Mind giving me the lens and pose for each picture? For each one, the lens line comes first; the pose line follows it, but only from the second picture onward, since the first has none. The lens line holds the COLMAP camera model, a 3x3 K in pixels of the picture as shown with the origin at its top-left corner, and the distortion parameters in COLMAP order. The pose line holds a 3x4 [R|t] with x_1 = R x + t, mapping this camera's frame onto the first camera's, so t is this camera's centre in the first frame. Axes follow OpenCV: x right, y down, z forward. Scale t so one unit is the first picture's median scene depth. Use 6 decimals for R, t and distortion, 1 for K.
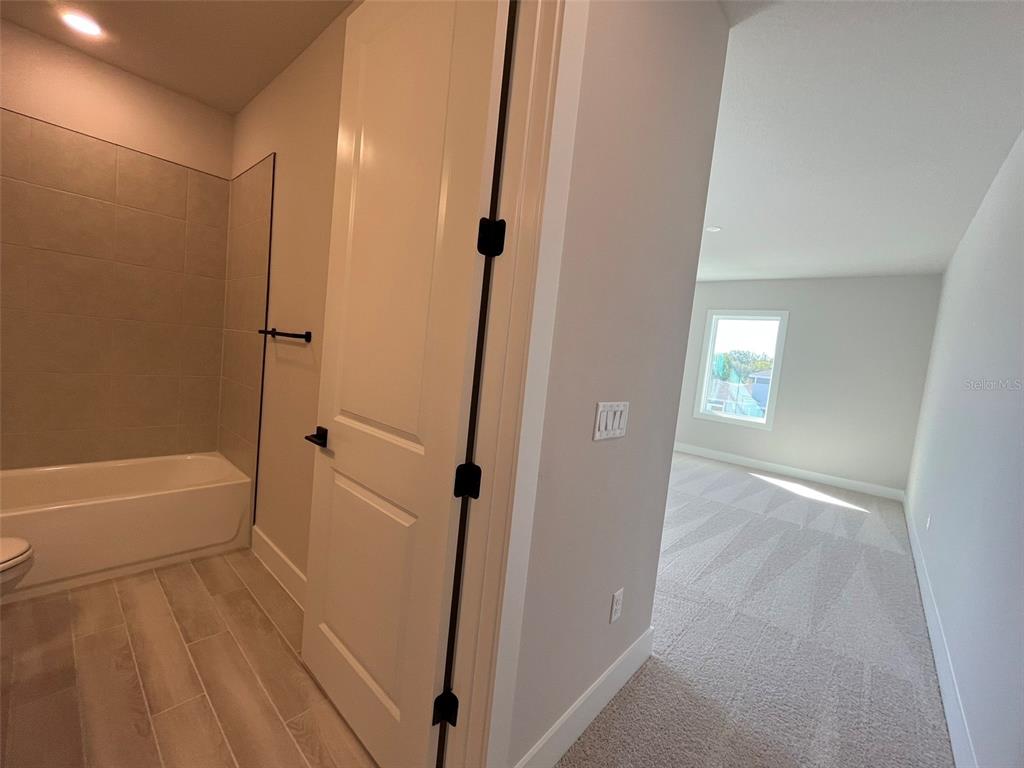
lens RADIAL K [[415.6, 0, 510.1], [0, 415.6, 384.8], [0, 0, 1]] dist [-0.001375, 0.000153]
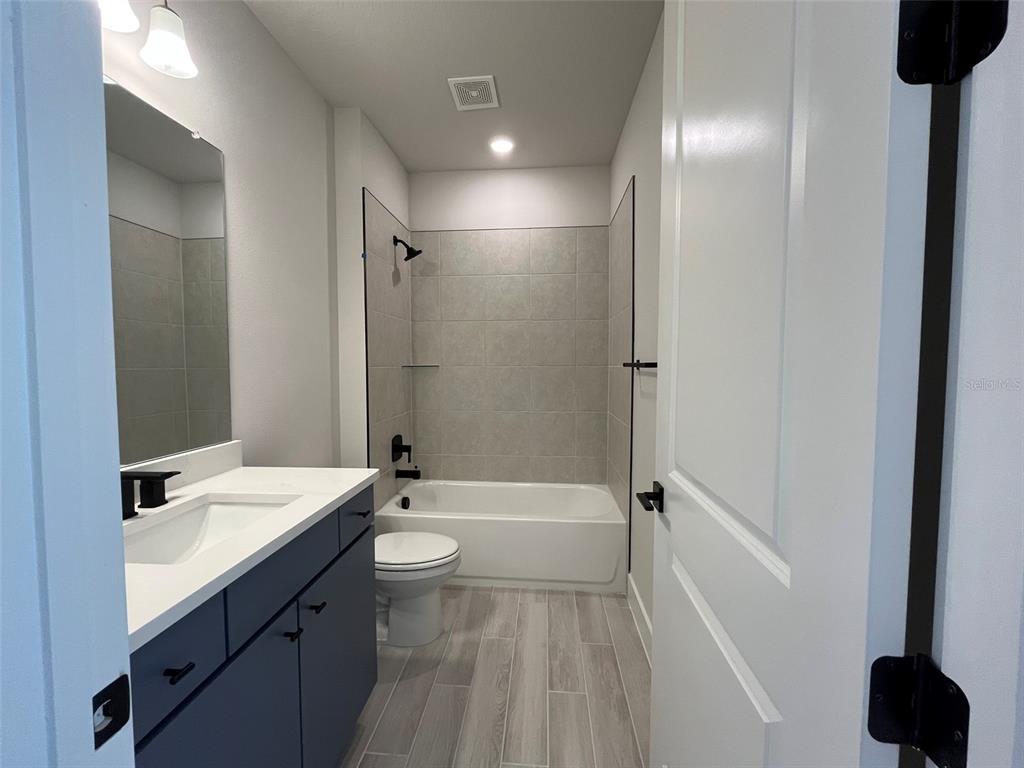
lens RADIAL K [[415.6, 0, 510.3], [0, 415.6, 385.0], [0, 0, 1]] dist [-0.001375, 0.000153]
pose [[0.590847, -0.062495, -0.804360, -0.001340], [0.003289, 0.997174, -0.075060, -0.013694], [0.806777, 0.041703, 0.589382, 0.257181]]
